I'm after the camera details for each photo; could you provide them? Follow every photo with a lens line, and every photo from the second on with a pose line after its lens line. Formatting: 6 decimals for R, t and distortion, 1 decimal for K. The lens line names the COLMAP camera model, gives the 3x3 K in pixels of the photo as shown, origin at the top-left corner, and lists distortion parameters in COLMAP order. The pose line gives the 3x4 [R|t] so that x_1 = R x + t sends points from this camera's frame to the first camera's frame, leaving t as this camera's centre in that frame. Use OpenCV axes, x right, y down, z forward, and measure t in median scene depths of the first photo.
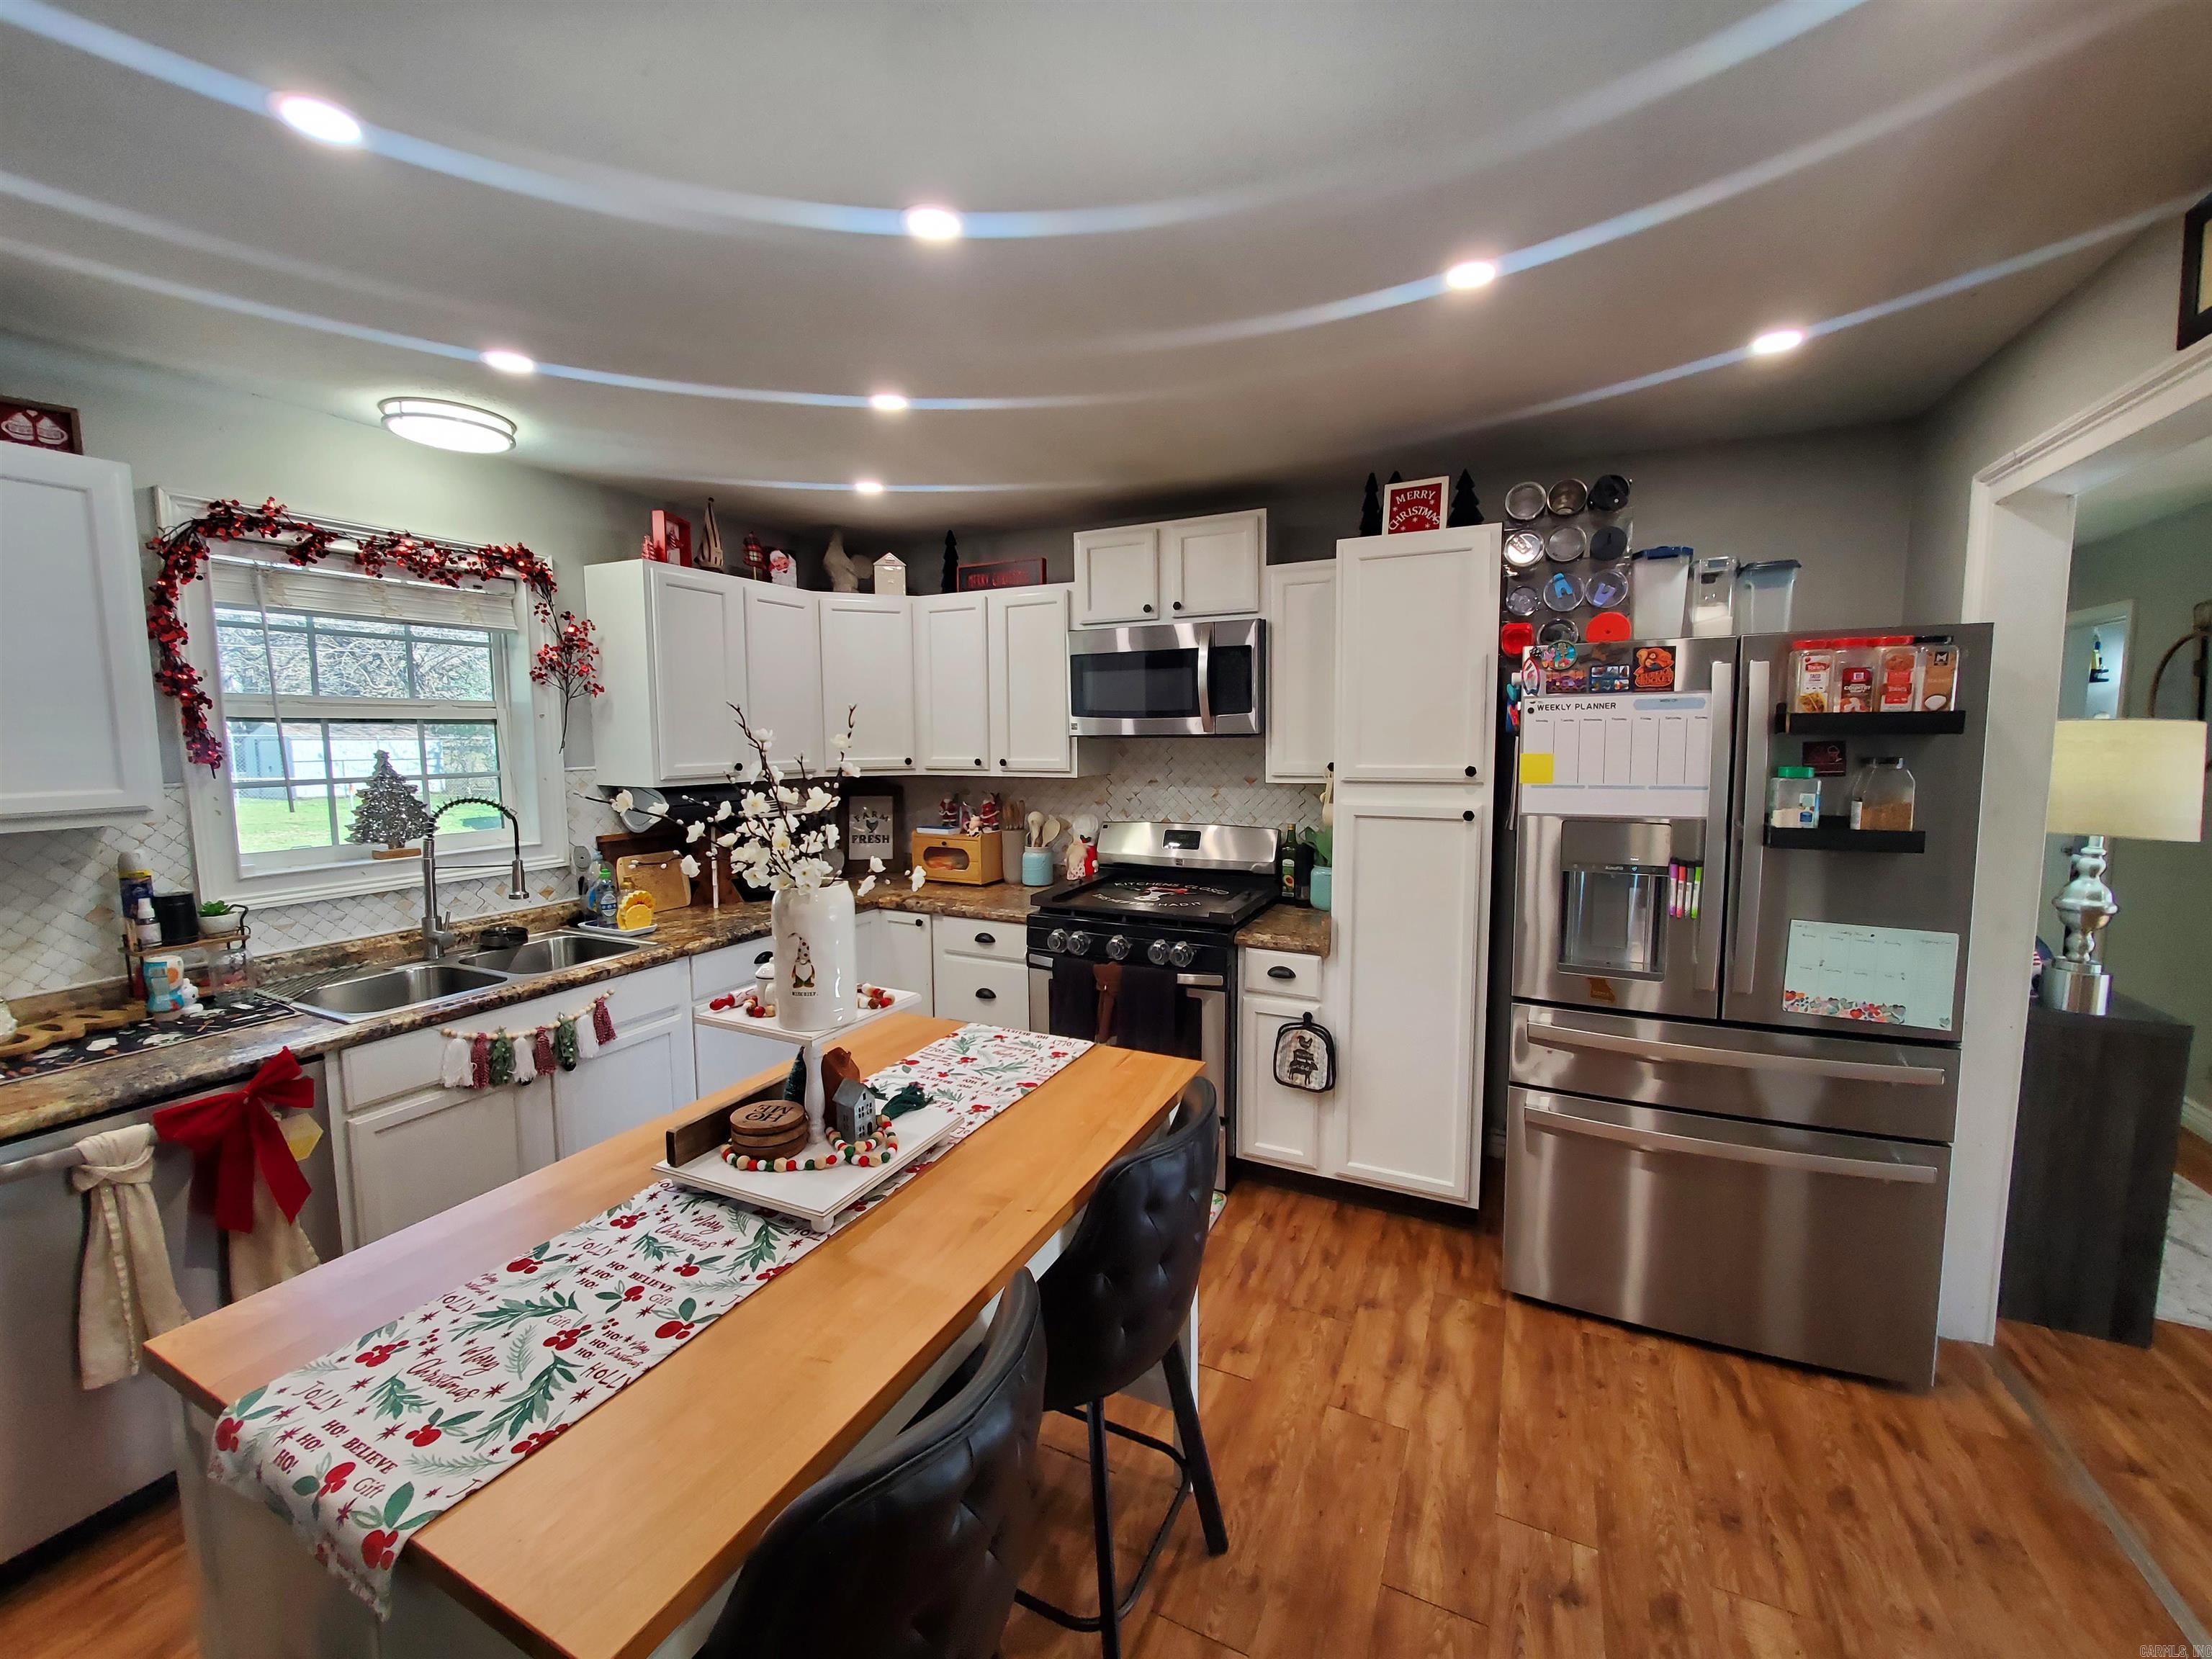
lens RADIAL K [[872.9, 0, 1123.0], [0, 872.9, 816.0], [0, 0, 1]] dist [-0.005106, 0.000183]
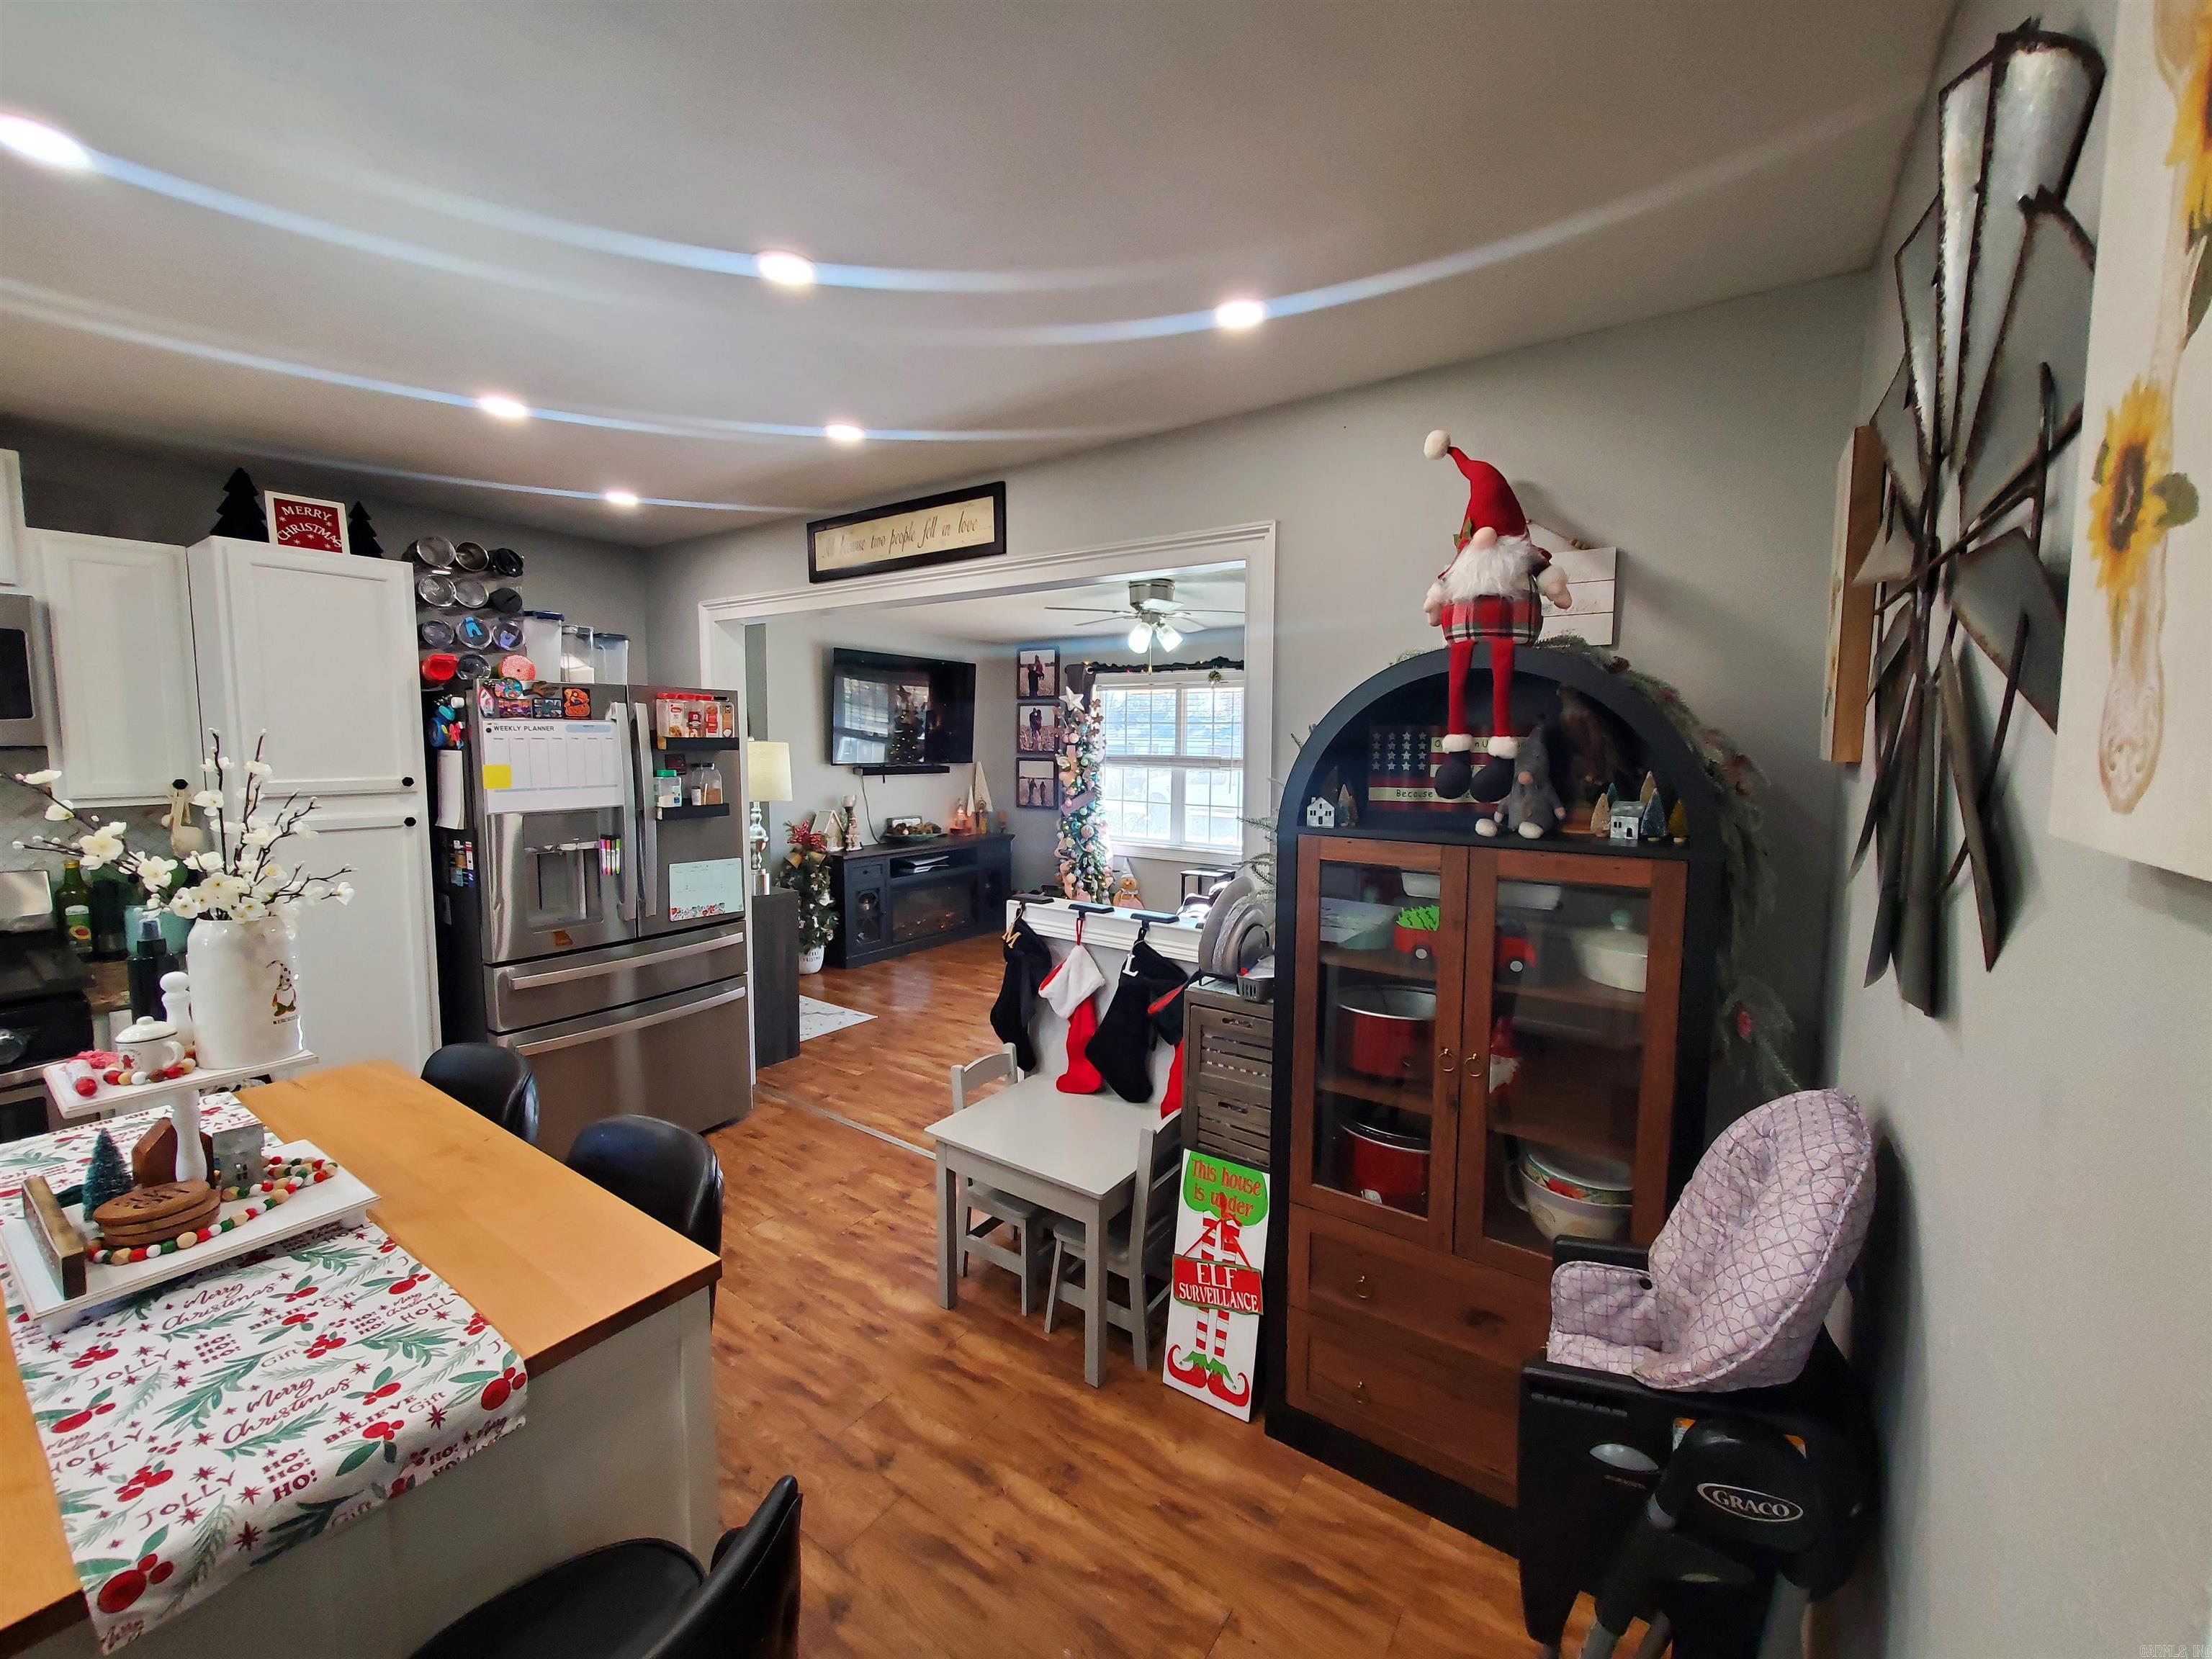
lens RADIAL K [[872.9, 0, 1105.7], [0, 872.9, 815.4], [0, 0, 1]] dist [-0.005106, 0.000183]
pose [[0.153108, -0.076554, 0.985240, -0.559598], [0.080846, 0.994623, 0.064720, -0.008424], [-0.984897, 0.069743, 0.158474, -0.049356]]
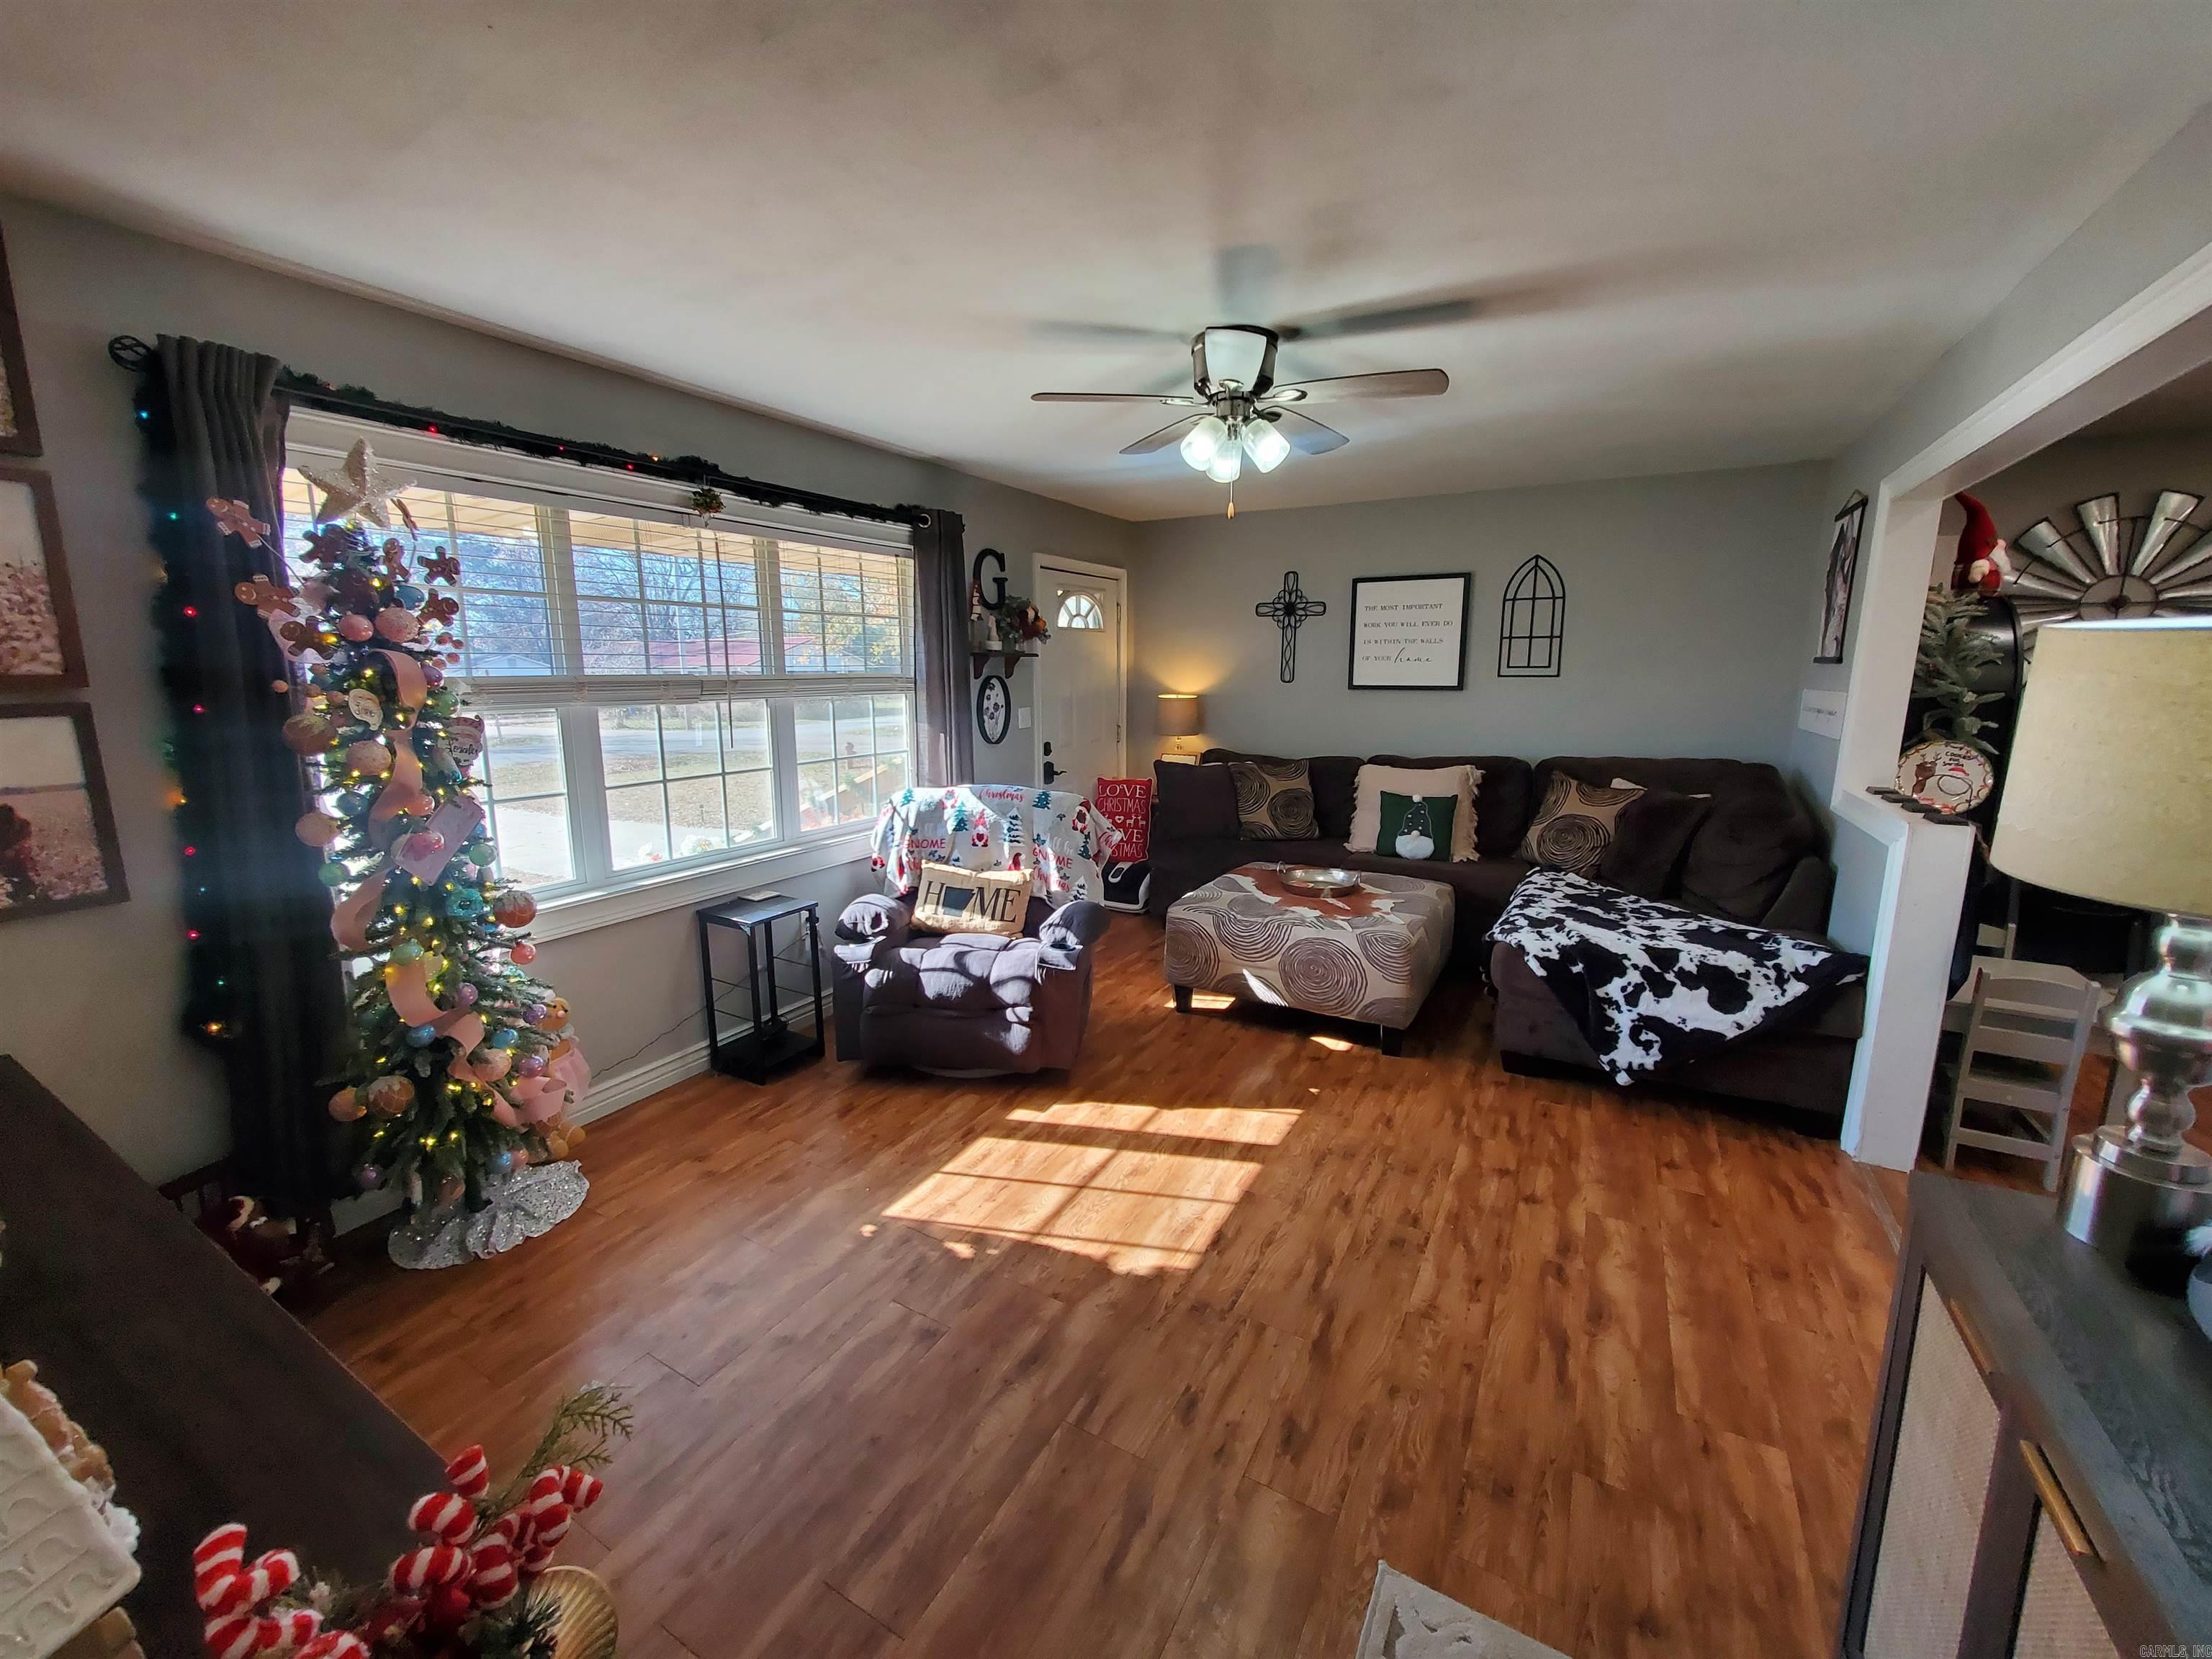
lens RADIAL K [[872.9, 0, 1119.1], [0, 872.9, 819.0], [0, 0, 1]] dist [-0.005106, 0.000183]
pose [[-0.997822, -0.006927, 0.065603, 1.384562], [0.010516, 0.965052, 0.261849, -0.109360], [-0.065124, 0.261968, -0.962877, 1.231402]]
